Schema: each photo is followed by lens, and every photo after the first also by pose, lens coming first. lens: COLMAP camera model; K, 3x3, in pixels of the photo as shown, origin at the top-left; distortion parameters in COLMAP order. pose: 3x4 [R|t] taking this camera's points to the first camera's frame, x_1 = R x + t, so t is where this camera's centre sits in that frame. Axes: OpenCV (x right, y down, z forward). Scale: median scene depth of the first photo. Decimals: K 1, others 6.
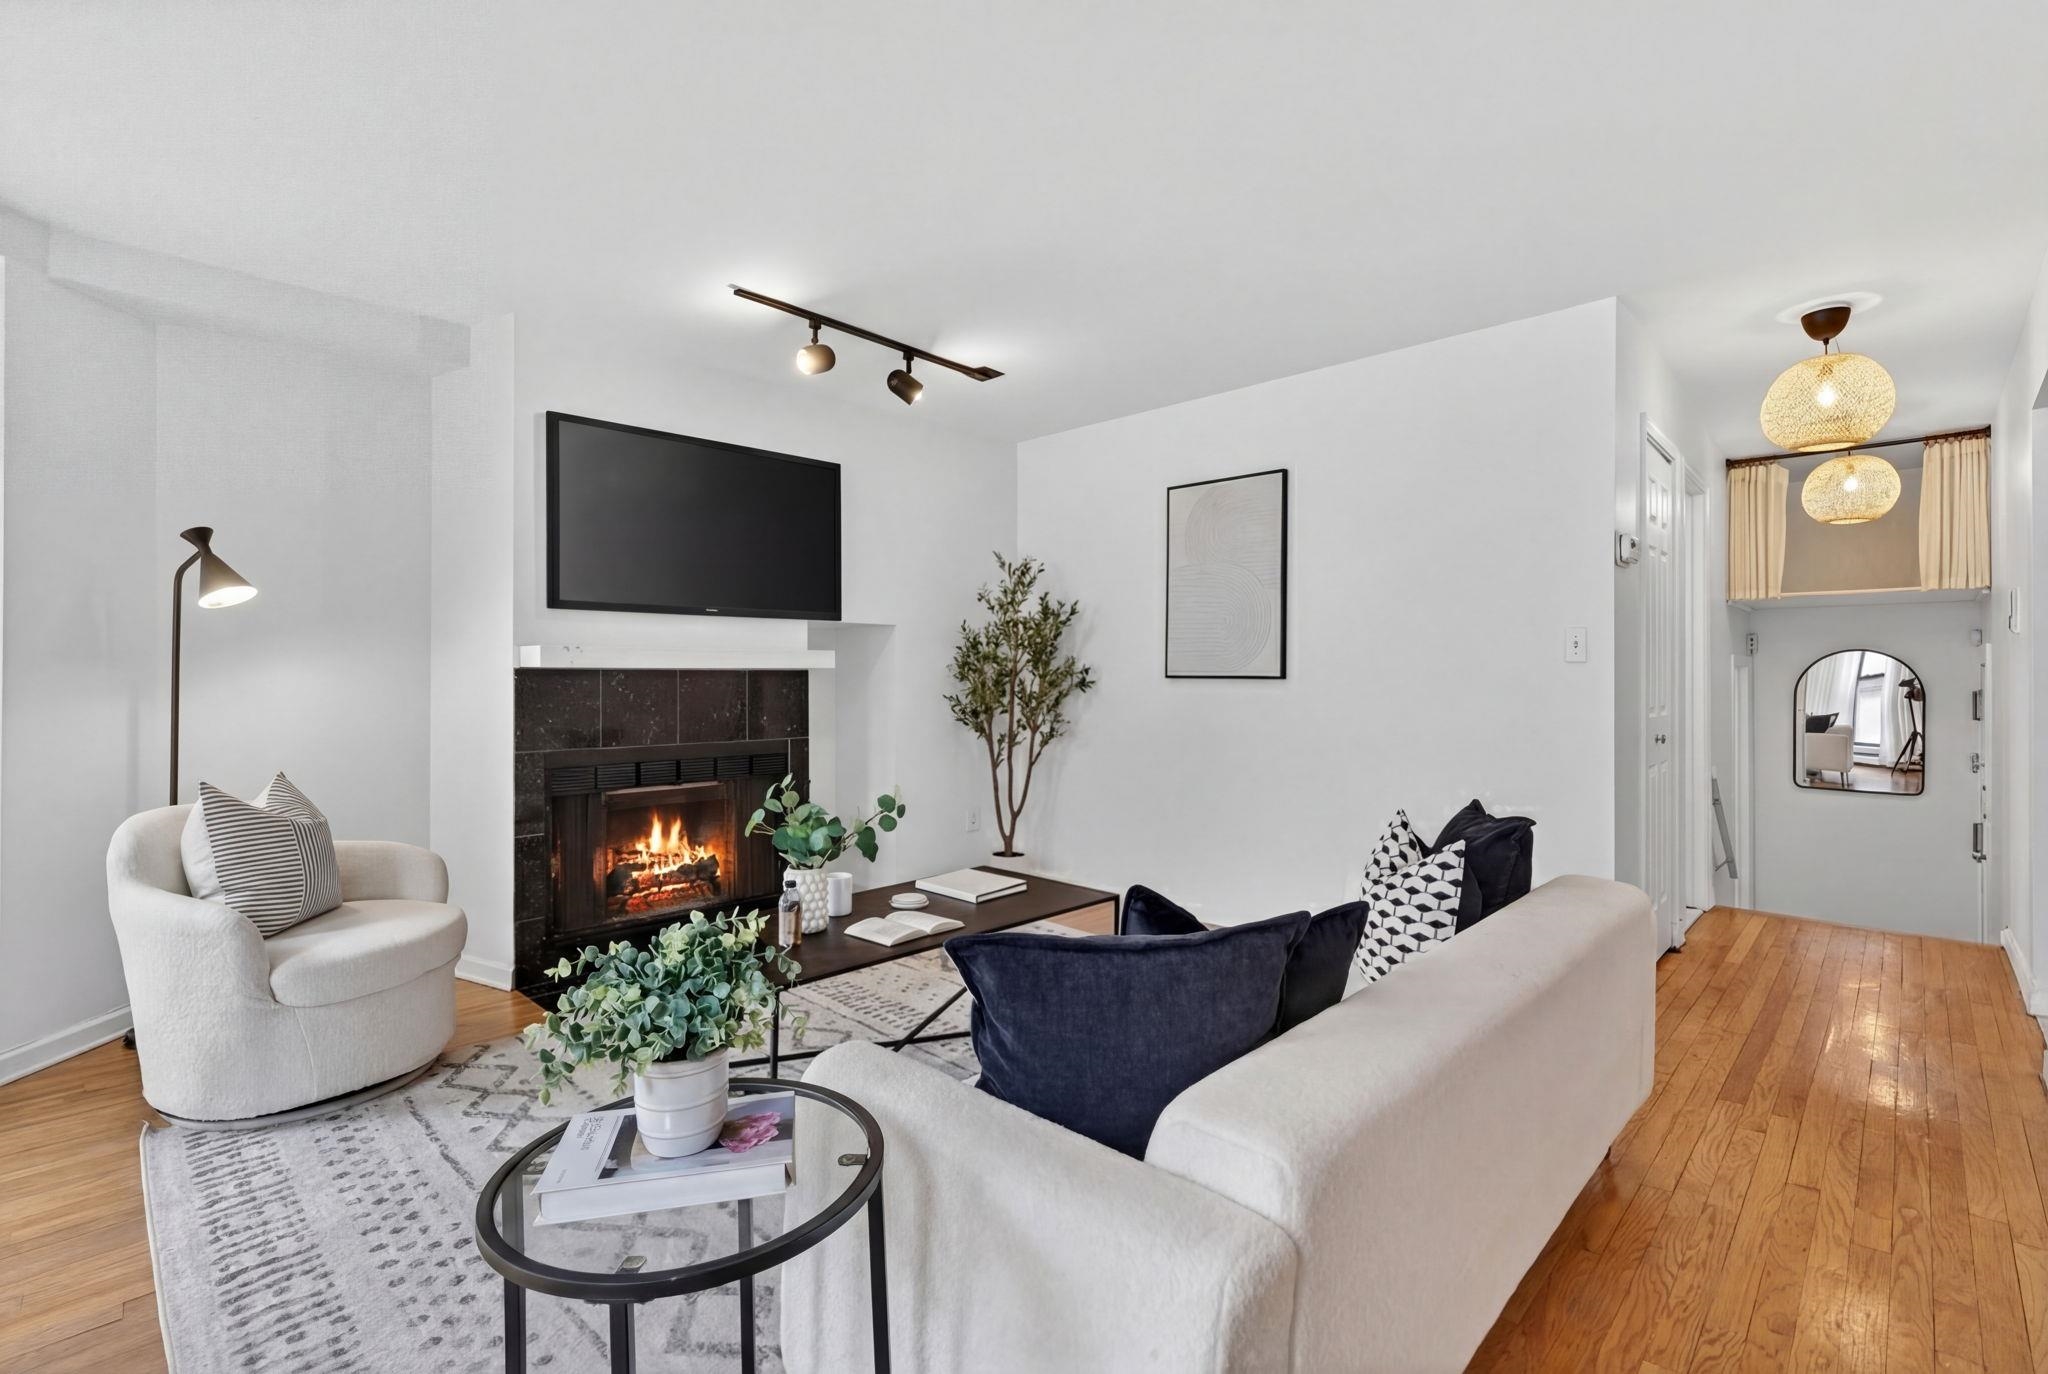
lens RADIAL K [[918.2, 0, 1027.1], [0, 918.2, 671.9], [0, 0, 1]] dist [0.002794, 0.002349]
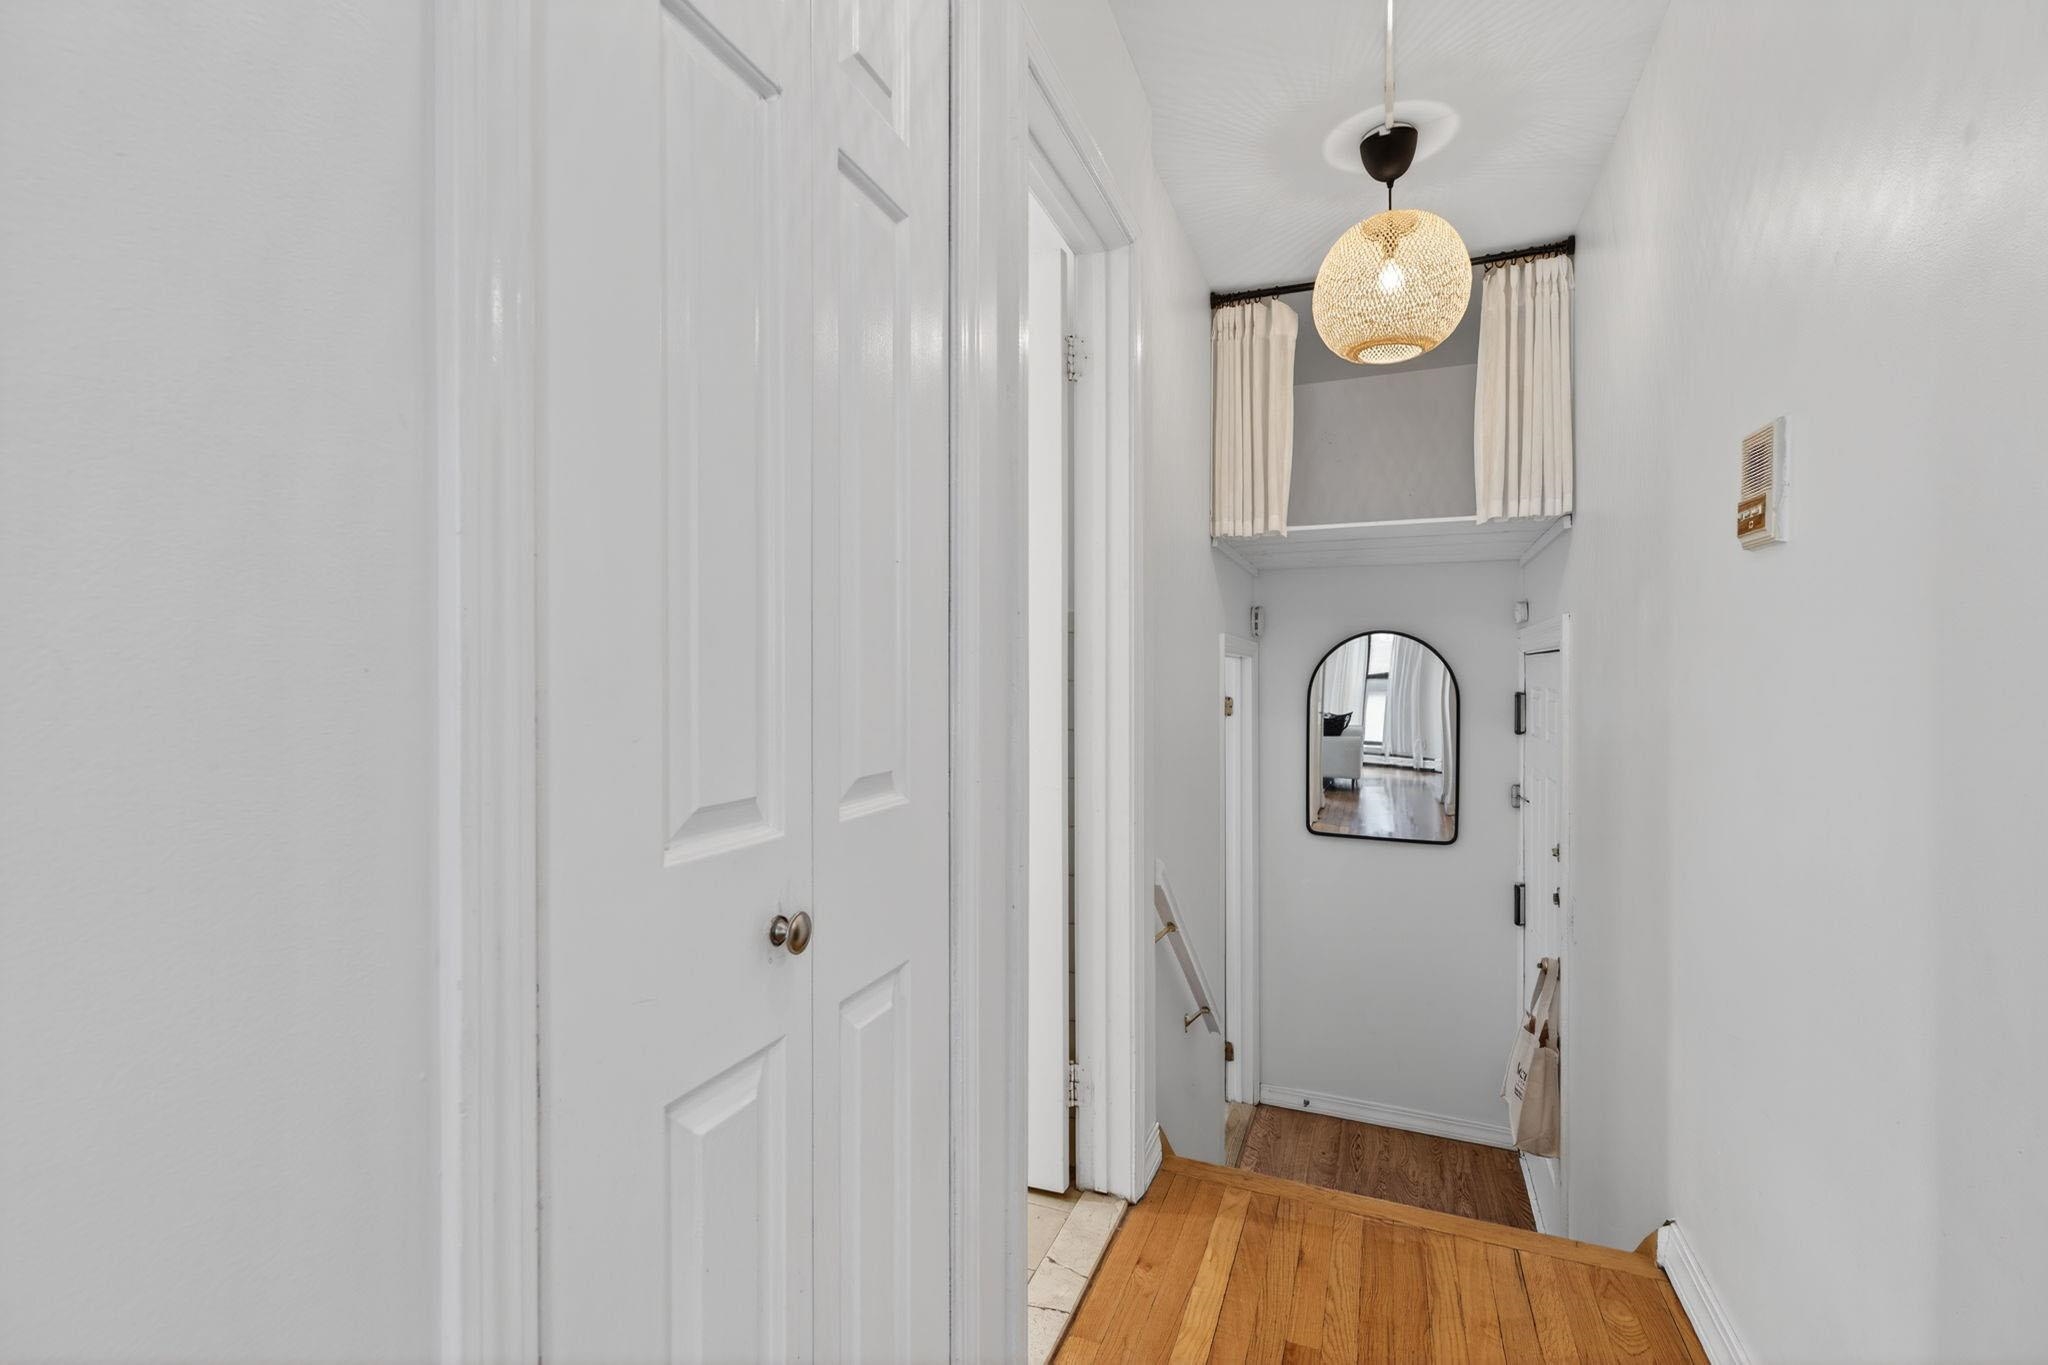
lens RADIAL K [[918.2, 0, 1023.5], [0, 918.2, 690.5], [0, 0, 1]] dist [0.002794, 0.002349]
pose [[0.927191, -0.008245, 0.374498, 0.433758], [0.001375, 0.999826, 0.018609, 0.006448], [-0.374587, -0.016739, 0.927041, 0.507664]]
